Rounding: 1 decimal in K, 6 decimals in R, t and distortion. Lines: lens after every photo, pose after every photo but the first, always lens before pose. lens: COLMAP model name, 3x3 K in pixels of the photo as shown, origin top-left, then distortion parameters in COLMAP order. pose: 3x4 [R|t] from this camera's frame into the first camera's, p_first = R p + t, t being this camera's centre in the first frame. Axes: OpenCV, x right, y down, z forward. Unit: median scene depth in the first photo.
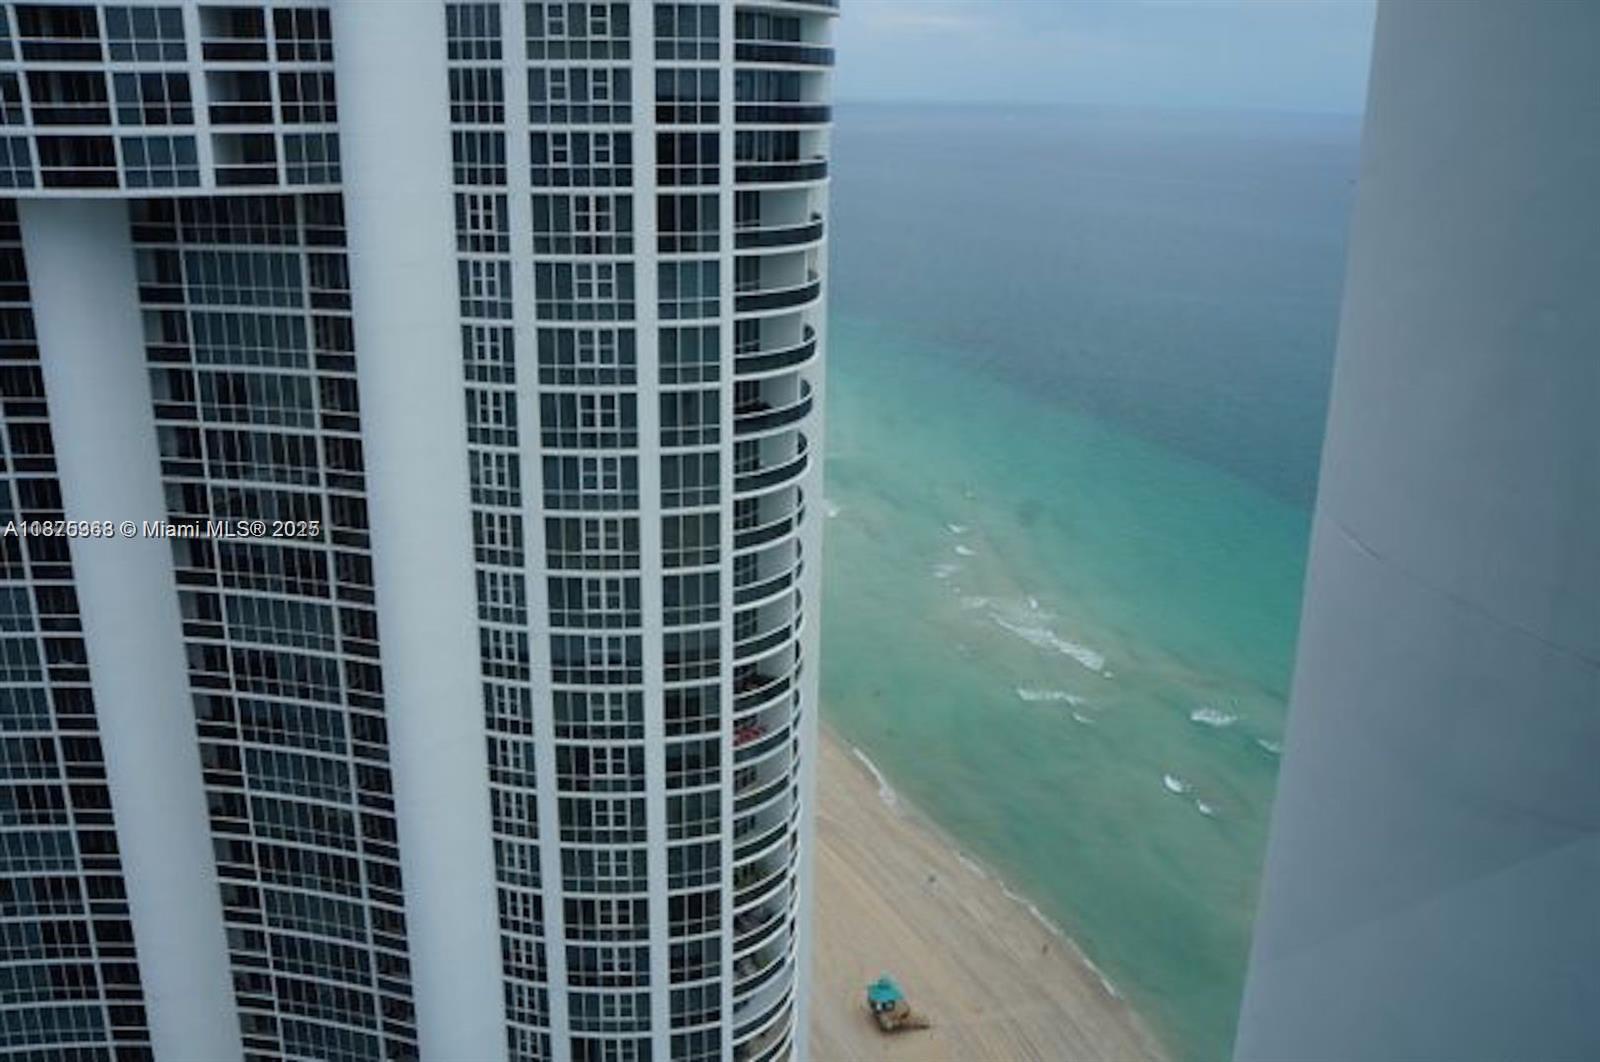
lens RADIAL K [[1413.2, 0, 808.5], [0, 1413.2, 500.5], [0, 0, 1]] dist [-0.124383, 0.140349]
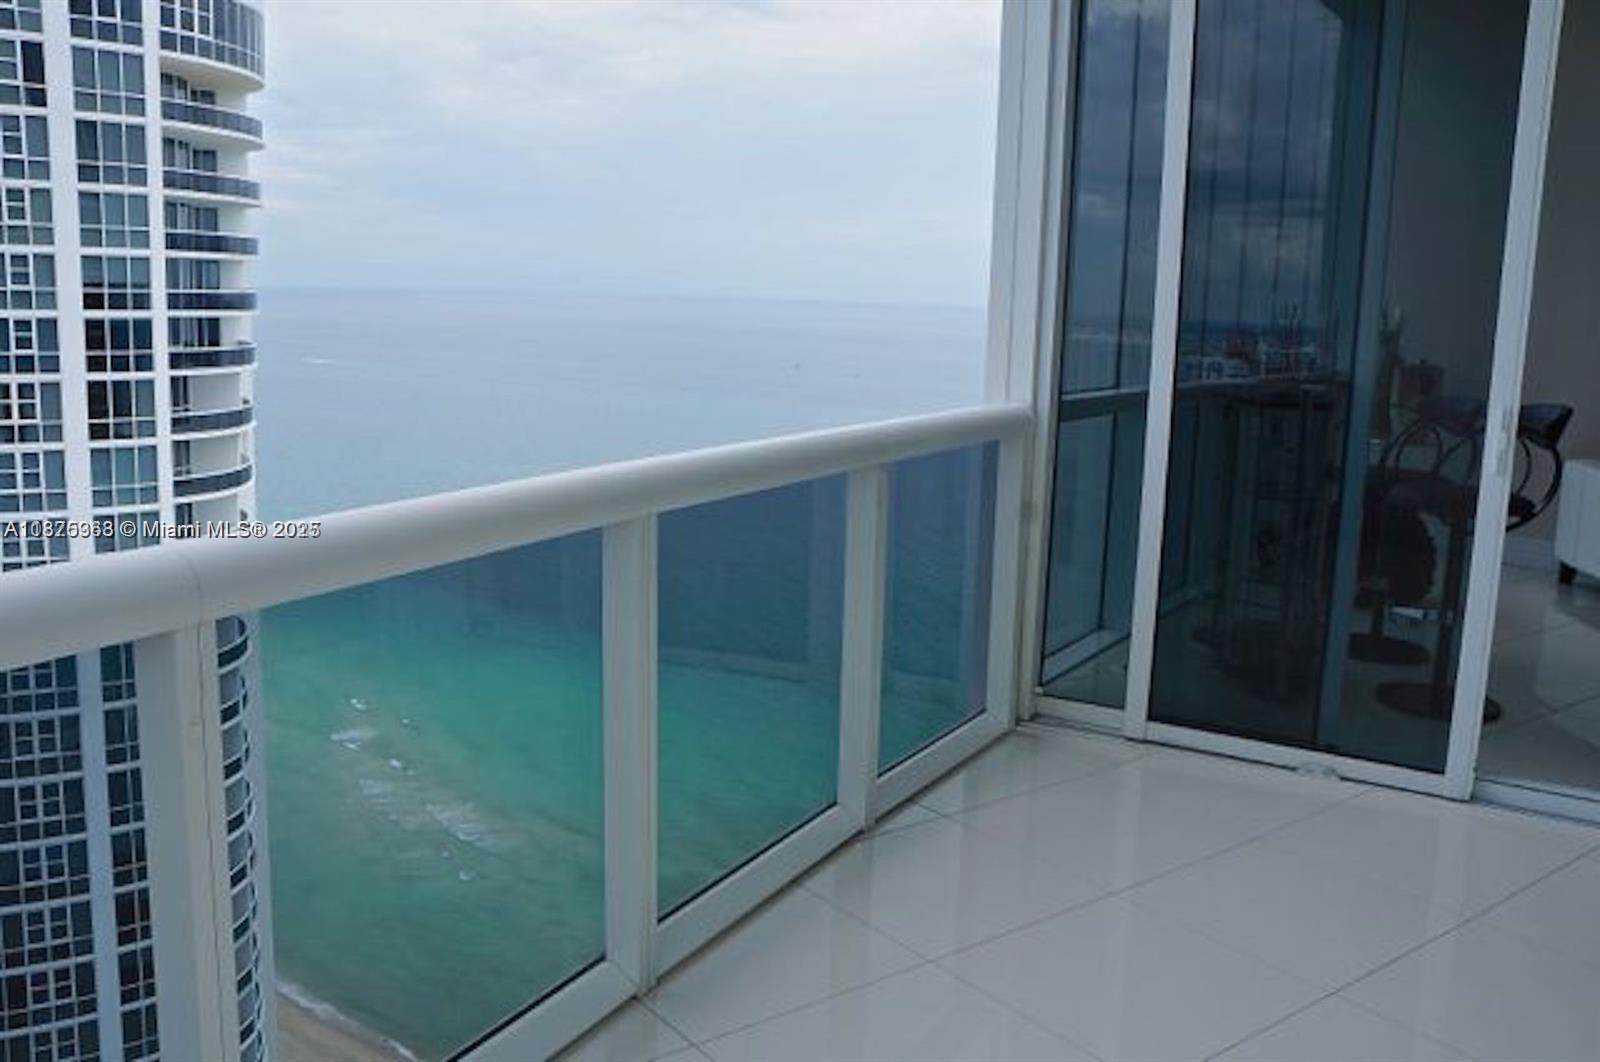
lens RADIAL K [[1413.2, 0, 829.4], [0, 1413.2, 501.7], [0, 0, 1]] dist [-0.124383, 0.140349]
pose [[0.893906, -0.053501, 0.445050, -0.072781], [0.109781, 0.988745, -0.101641, 0.020006], [-0.434603, 0.139716, 0.889719, -0.070768]]
